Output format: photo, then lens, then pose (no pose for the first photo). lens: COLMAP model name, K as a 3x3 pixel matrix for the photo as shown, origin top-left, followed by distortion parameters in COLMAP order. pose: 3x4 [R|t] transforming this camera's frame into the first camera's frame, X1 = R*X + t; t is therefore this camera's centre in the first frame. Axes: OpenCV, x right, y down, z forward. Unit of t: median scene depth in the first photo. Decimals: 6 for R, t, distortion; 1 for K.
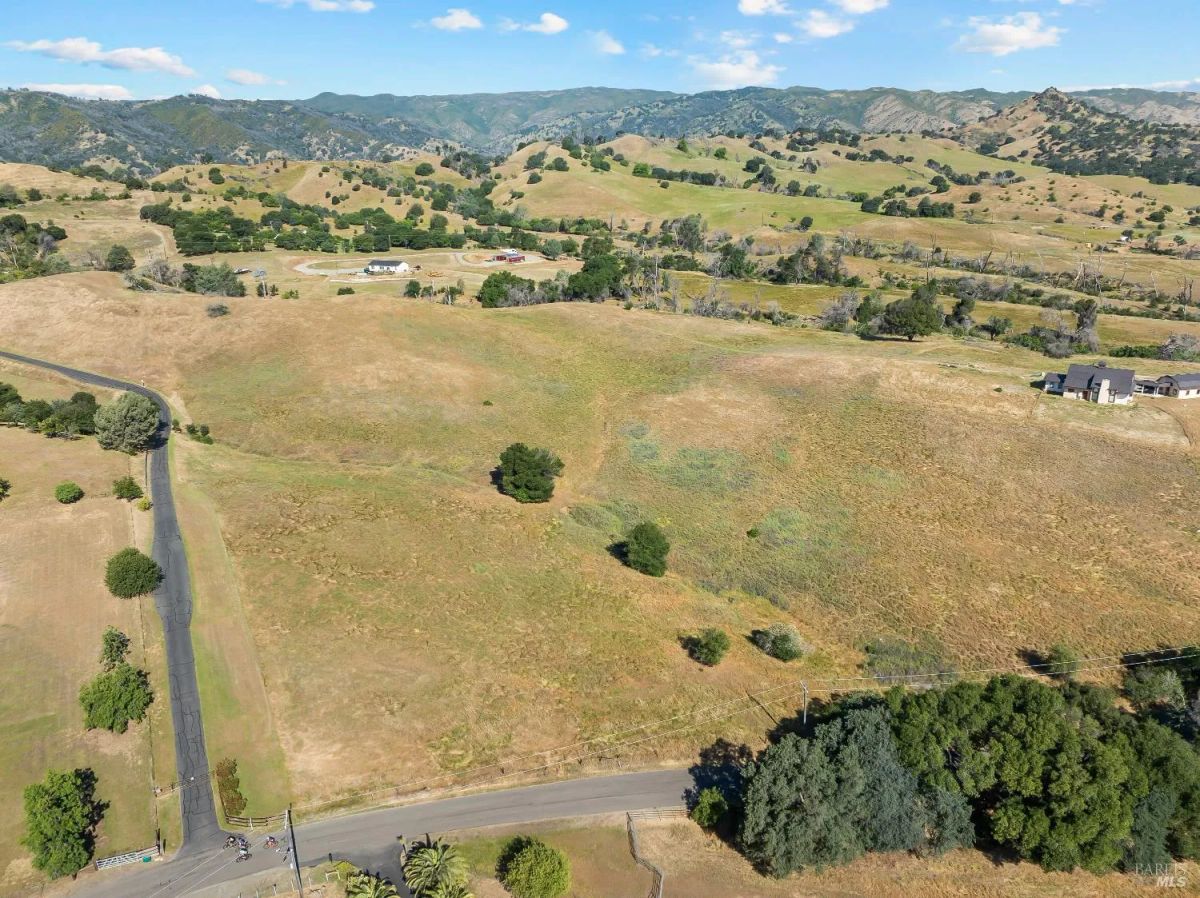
lens RADIAL K [[850.1, 0, 600.1], [0, 850.1, 444.3], [0, 0, 1]] dist [-0.051426, 0.020445]
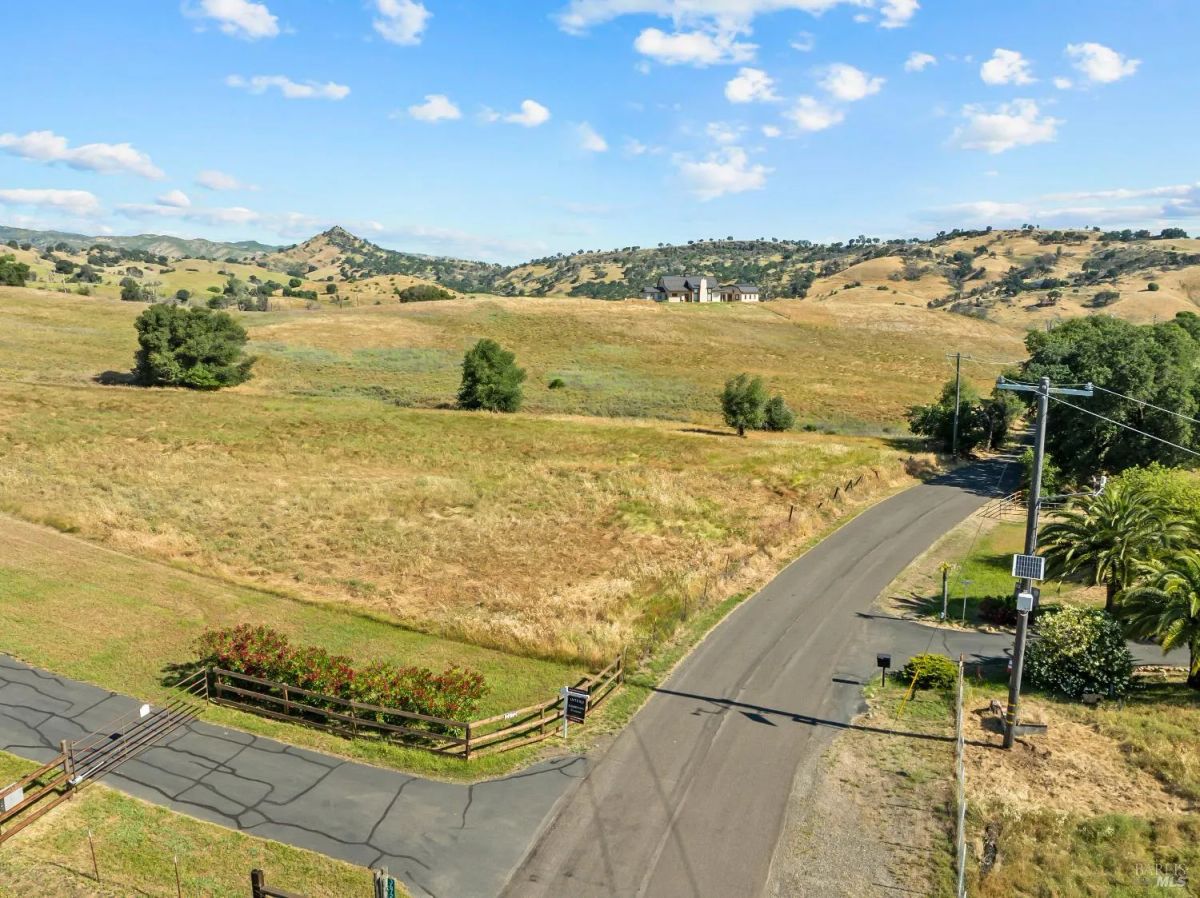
lens RADIAL K [[850.1, 0, 600.1], [0, 850.1, 444.3], [0, 0, 1]] dist [-0.051426, 0.020445]
pose [[0.701244, -0.102018, 0.705584, -0.059963], [0.223887, 0.971151, -0.082094, 0.041075], [-0.676854, 0.215539, 0.703855, 0.081833]]
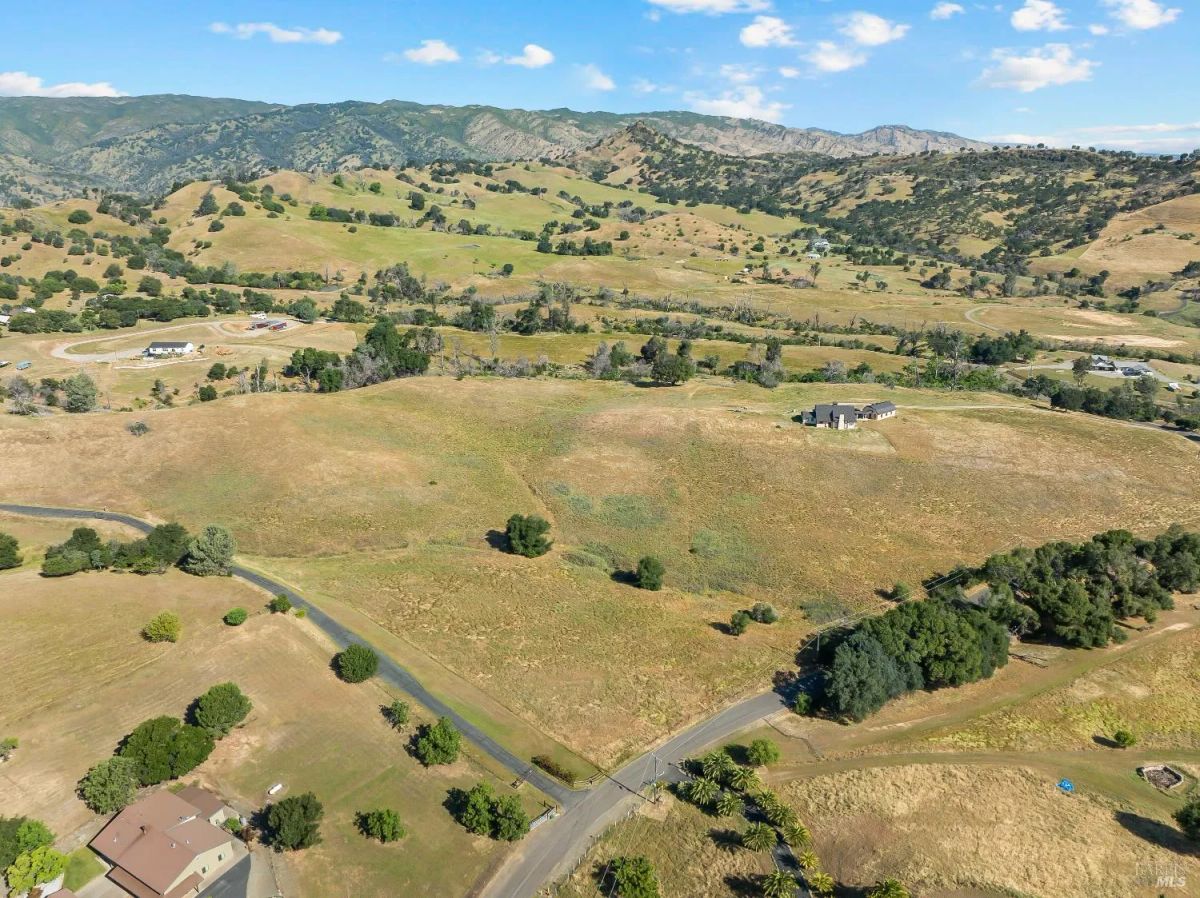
lens RADIAL K [[850.1, 0, 600.1], [0, 850.1, 444.3], [0, 0, 1]] dist [-0.051426, 0.020445]
pose [[0.900571, -0.122243, 0.417168, -0.103896], [0.125762, 0.991875, 0.019159, -0.023939], [-0.416121, 0.035210, 0.908628, -0.055394]]
